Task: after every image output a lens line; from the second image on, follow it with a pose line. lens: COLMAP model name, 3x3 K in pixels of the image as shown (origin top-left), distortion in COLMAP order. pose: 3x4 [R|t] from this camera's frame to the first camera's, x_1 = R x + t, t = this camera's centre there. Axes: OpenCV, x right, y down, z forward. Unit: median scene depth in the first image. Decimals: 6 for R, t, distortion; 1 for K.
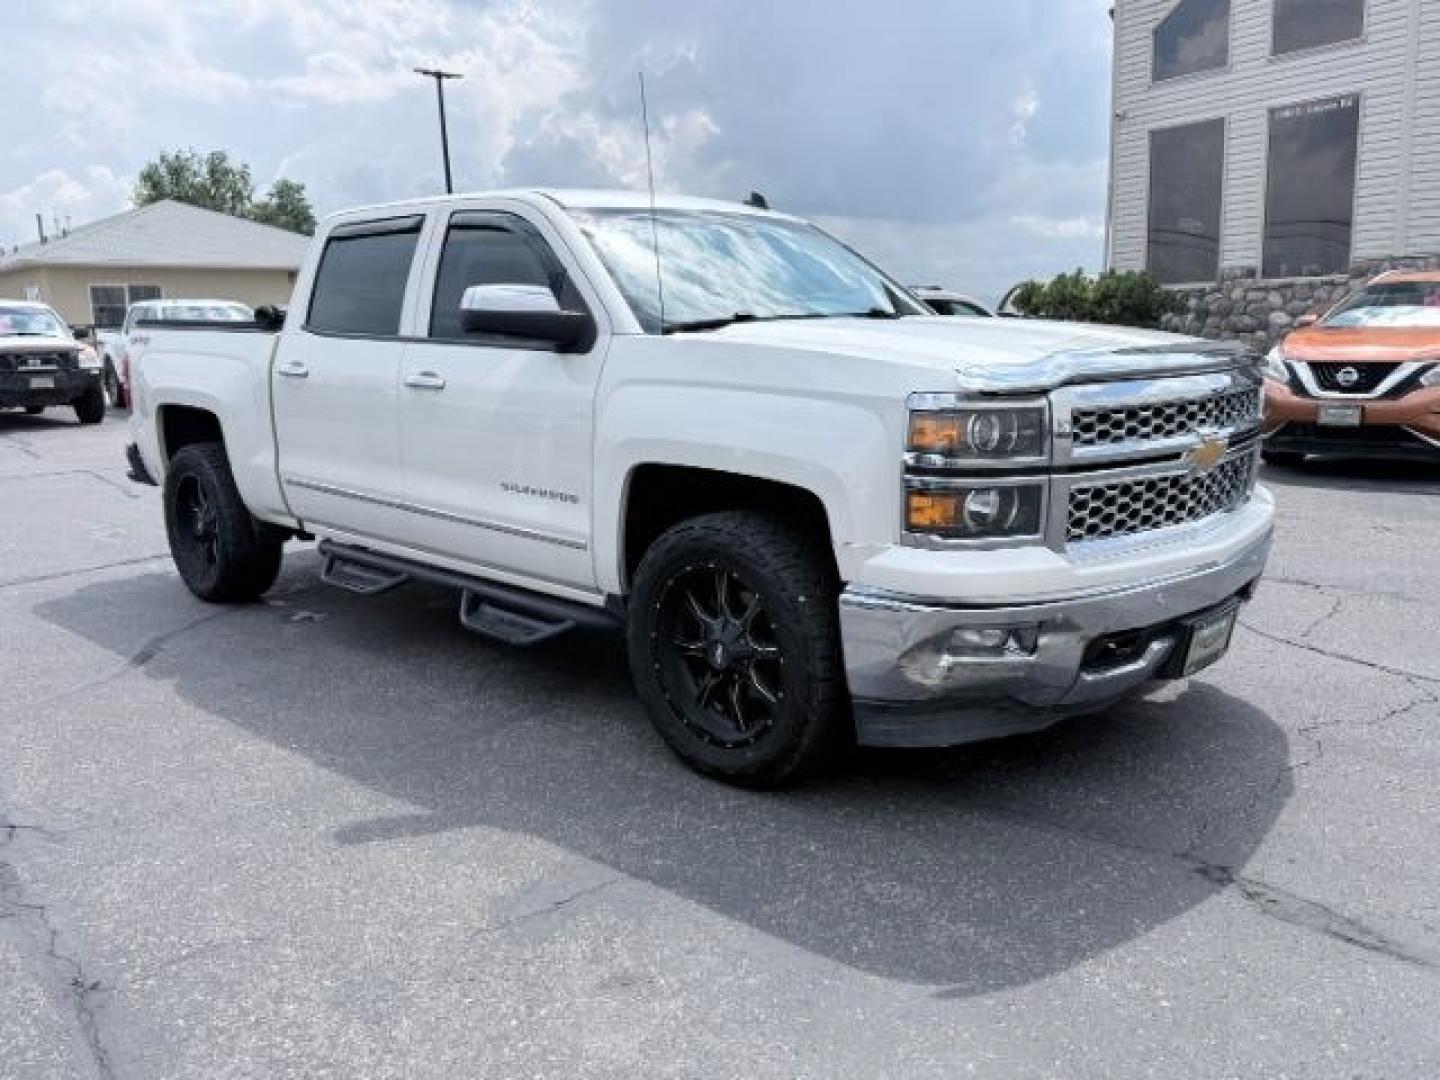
lens RADIAL K [[1207.9, 0, 726.4], [0, 1207.9, 533.9], [0, 0, 1]] dist [0.064379, -0.081937]
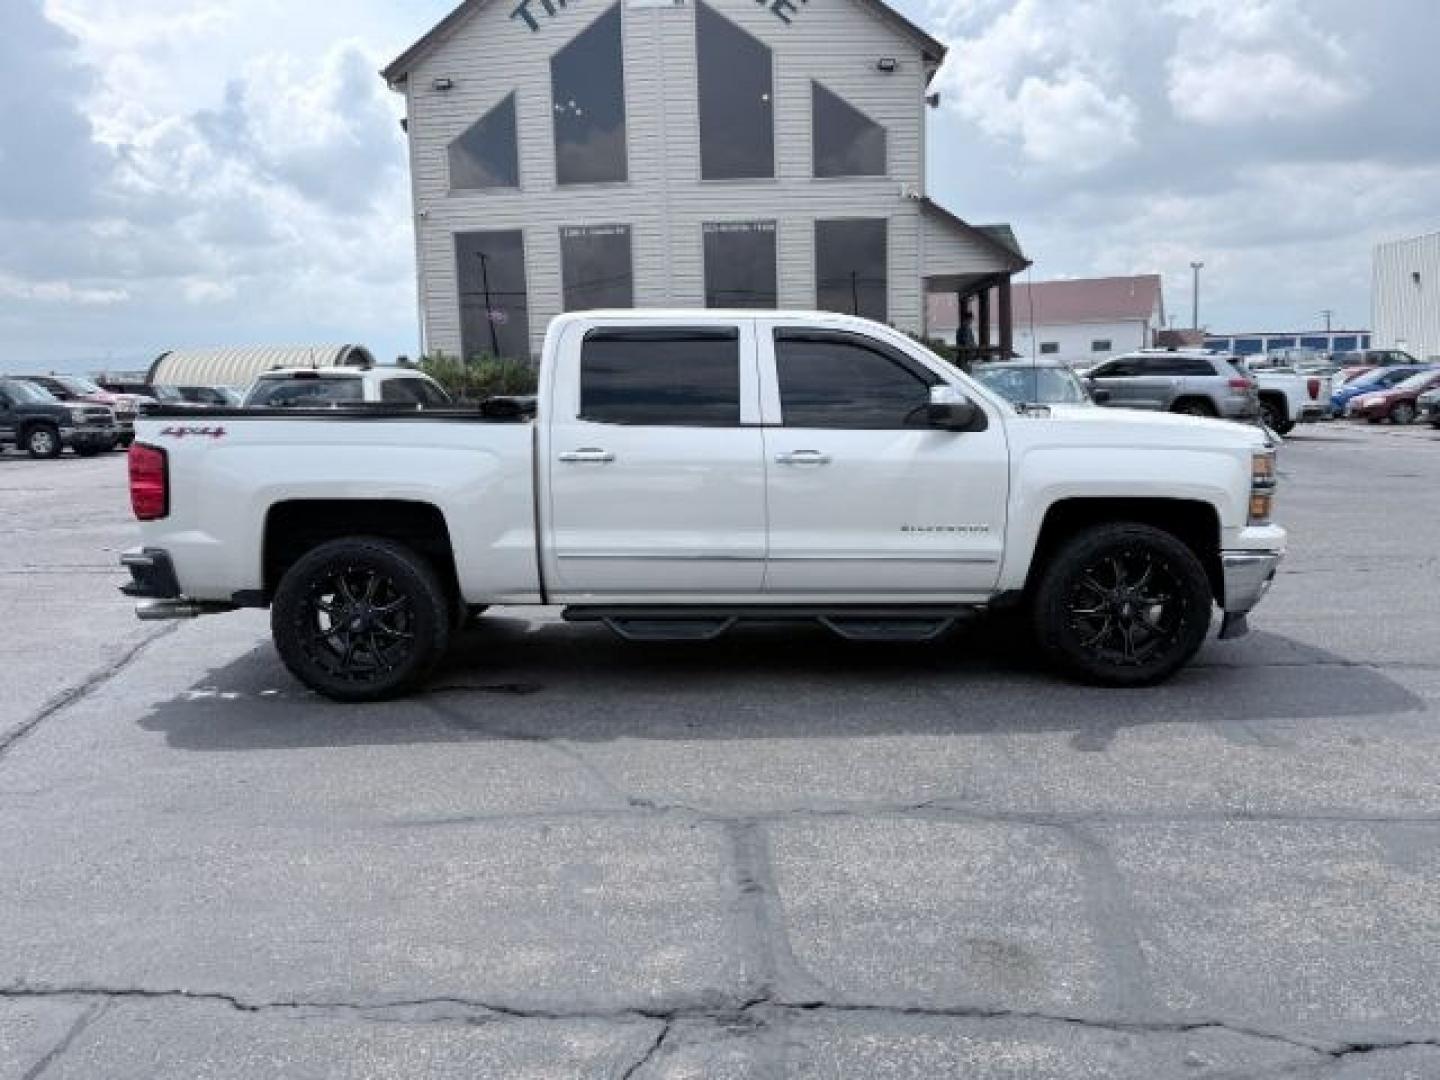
lens RADIAL K [[1207.9, 0, 724.2], [0, 1207.9, 548.2], [0, 0, 1]] dist [0.064379, -0.081937]
pose [[0.693345, -0.093584, 0.714503, -0.356540], [0.125690, 0.992038, 0.007967, -0.014829], [-0.709560, 0.084282, 0.699587, 0.050914]]
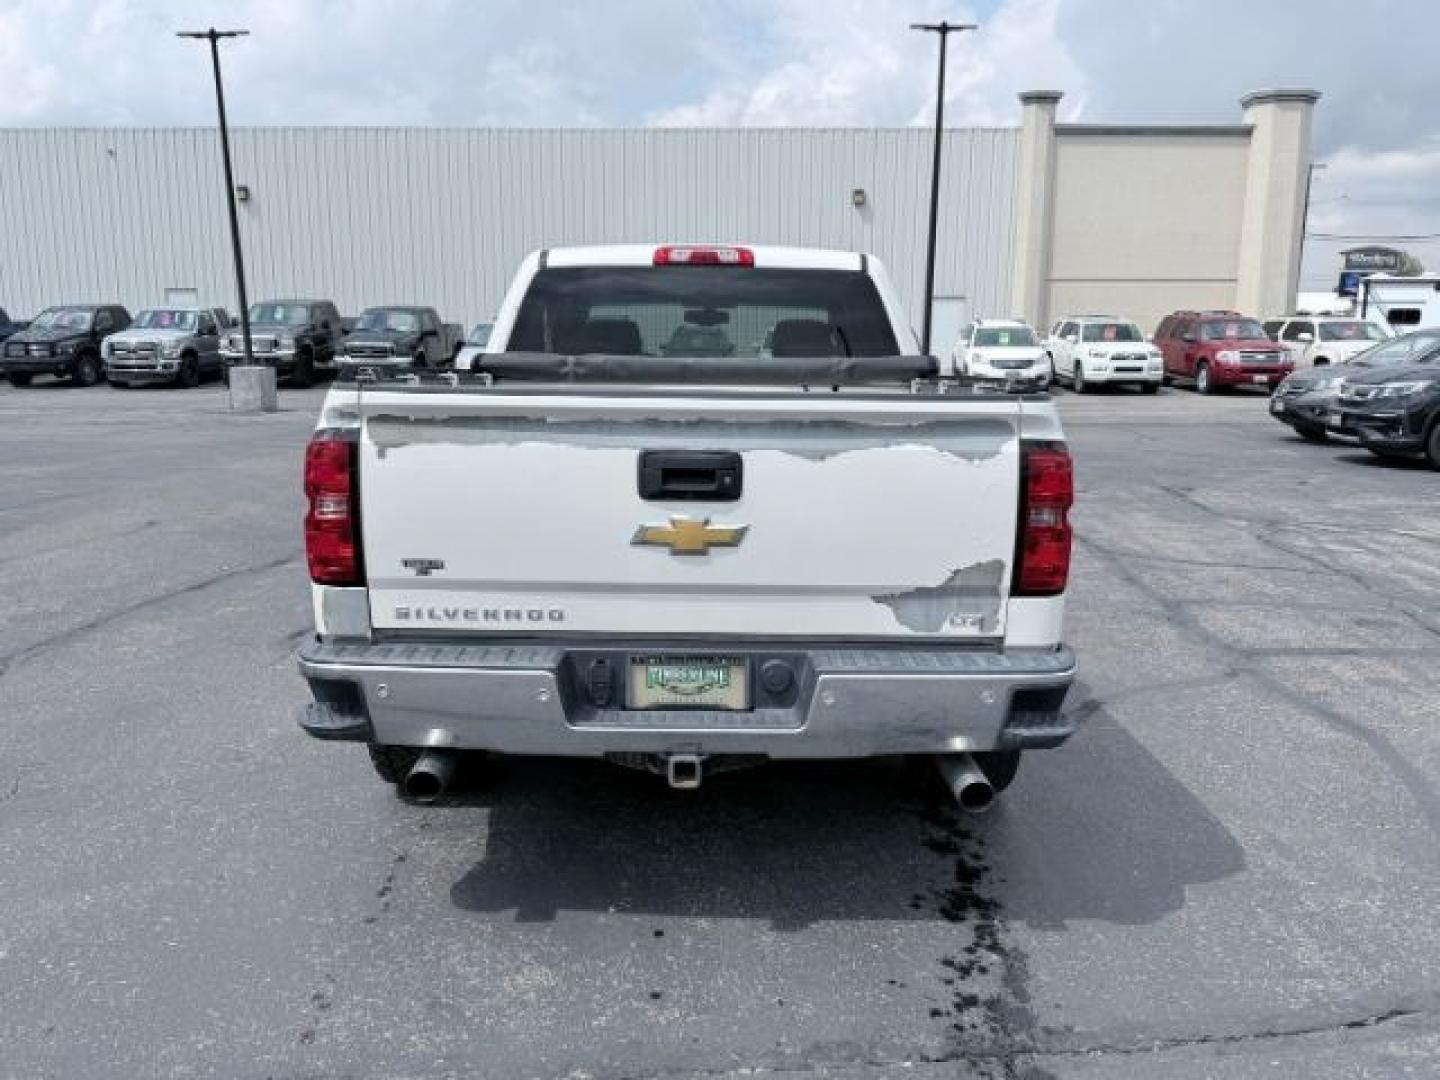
lens RADIAL K [[1207.9, 0, 710.6], [0, 1207.9, 541.6], [0, 0, 1]] dist [0.064379, -0.081937]
pose [[-0.717968, -0.102886, 0.688430, -0.306652], [0.125368, 0.953729, 0.273282, -0.110802], [-0.684693, 0.282515, -0.671849, 0.604068]]
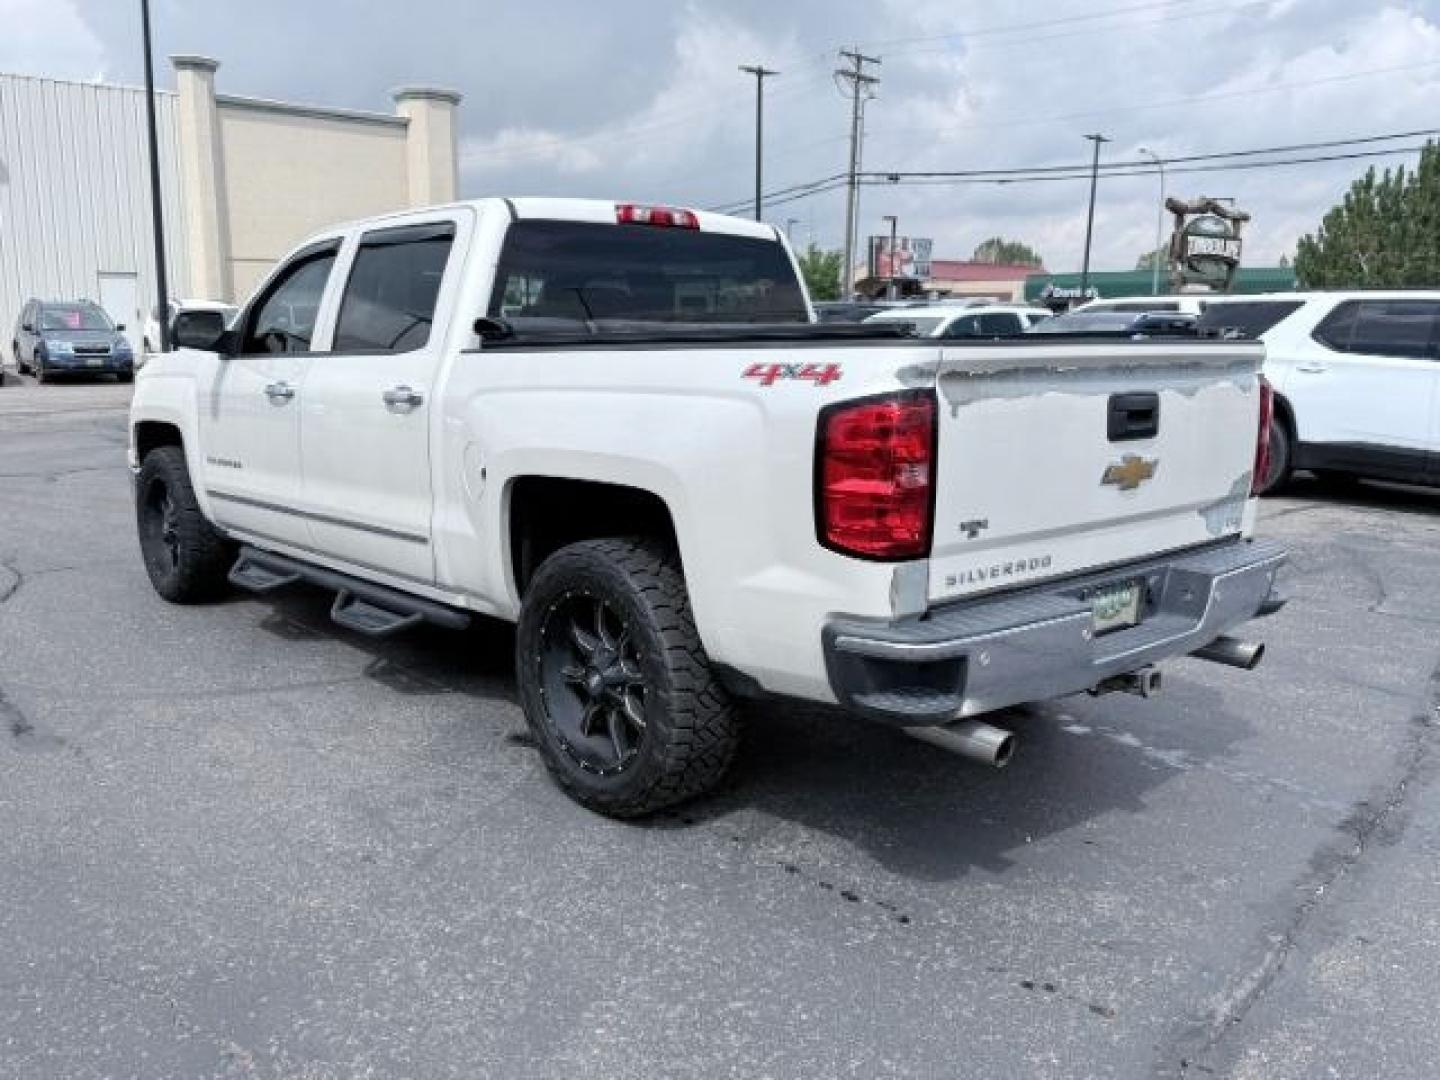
lens RADIAL K [[1207.9, 0, 719.0], [0, 1207.9, 547.3], [0, 0, 1]] dist [0.064379, -0.081937]
pose [[-0.999404, 0.011048, 0.032692, -0.111429], [0.021648, 0.938480, 0.344654, -0.121924], [-0.026873, 0.345157, -0.938160, 0.681817]]
